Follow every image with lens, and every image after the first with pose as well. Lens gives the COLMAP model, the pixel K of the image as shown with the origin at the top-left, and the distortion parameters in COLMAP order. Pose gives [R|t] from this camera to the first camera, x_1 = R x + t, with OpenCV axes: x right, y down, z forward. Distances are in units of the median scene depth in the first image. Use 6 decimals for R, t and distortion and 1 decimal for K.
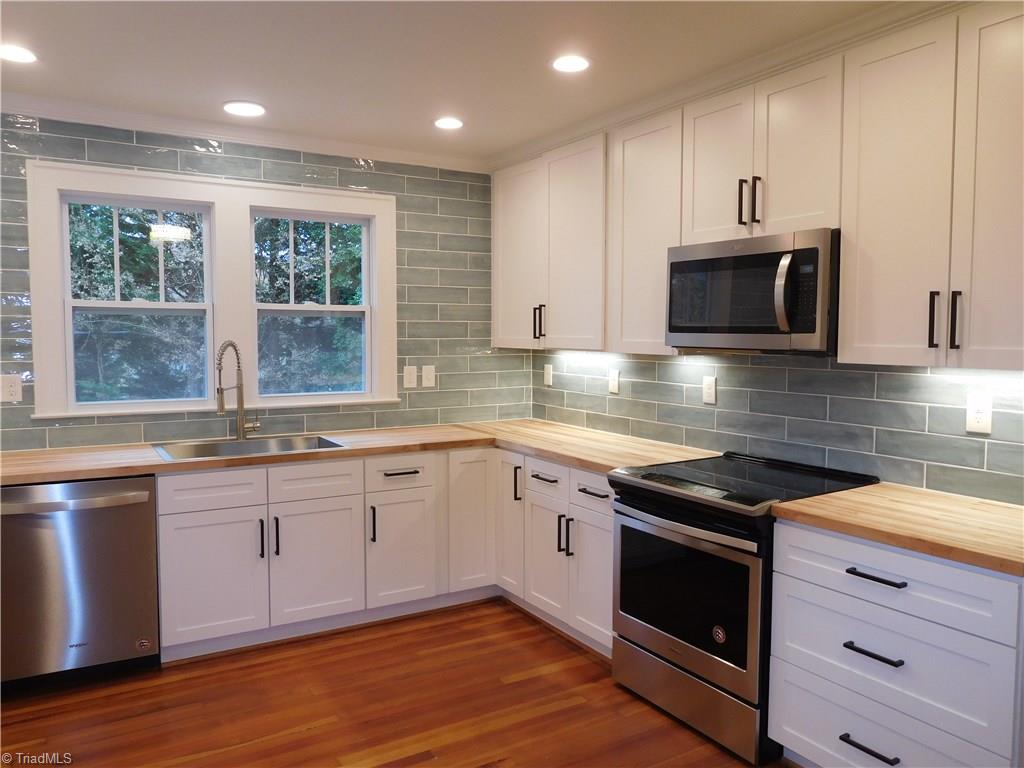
lens RADIAL K [[766.0, 0, 512.5], [0, 766.0, 387.4], [0, 0, 1]] dist [-0.020749, 0.009965]
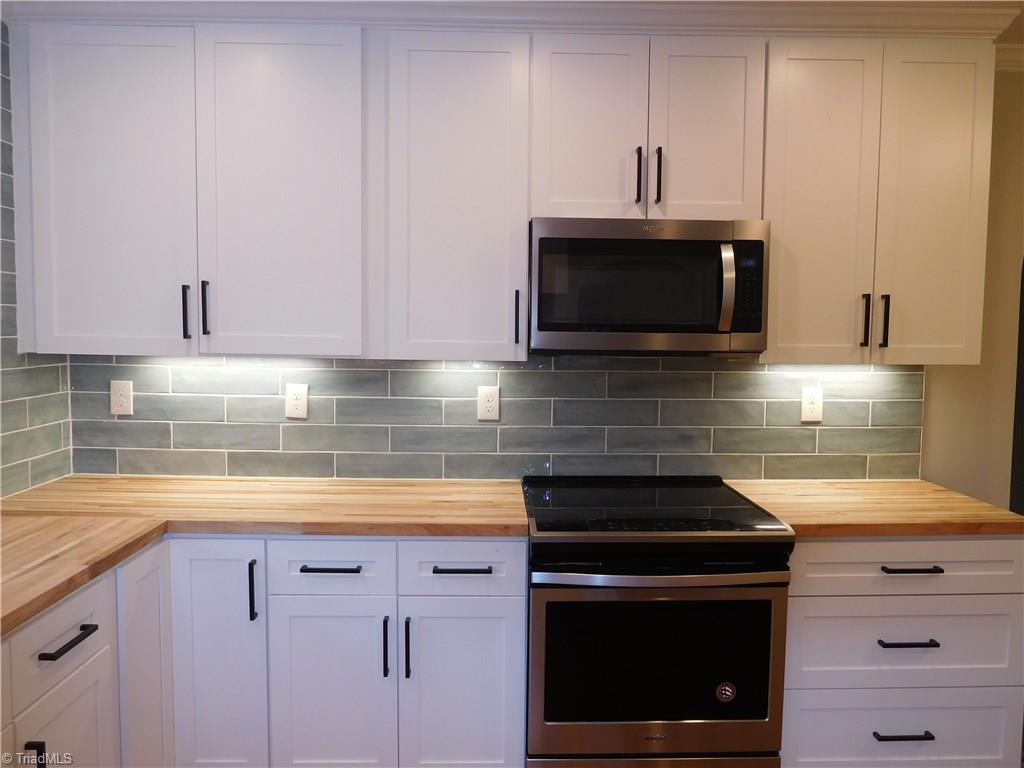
lens RADIAL K [[757.0, 0, 519.2], [0, 757.0, 381.5], [0, 0, 1]] dist [-0.044381, 0.007757]
pose [[0.493599, -0.054844, 0.867958, -0.380224], [0.052563, 0.998066, 0.033174, -0.040249], [-0.868100, 0.029248, 0.495528, 0.553736]]
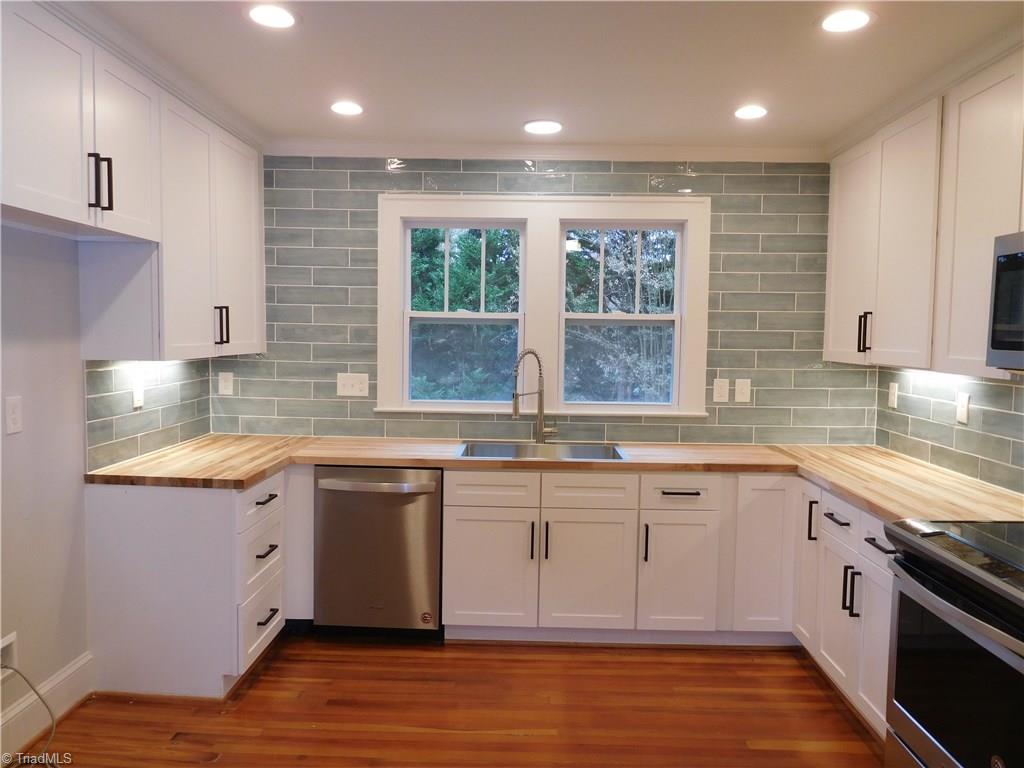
lens RADIAL K [[766.0, 0, 512.5], [0, 766.0, 387.4], [0, 0, 1]] dist [-0.020749, 0.009965]
pose [[0.840828, 0.044041, -0.539508, 0.181760], [-0.047998, 0.998825, 0.006730, -0.013546], [0.539170, 0.020237, 0.841954, 0.097026]]
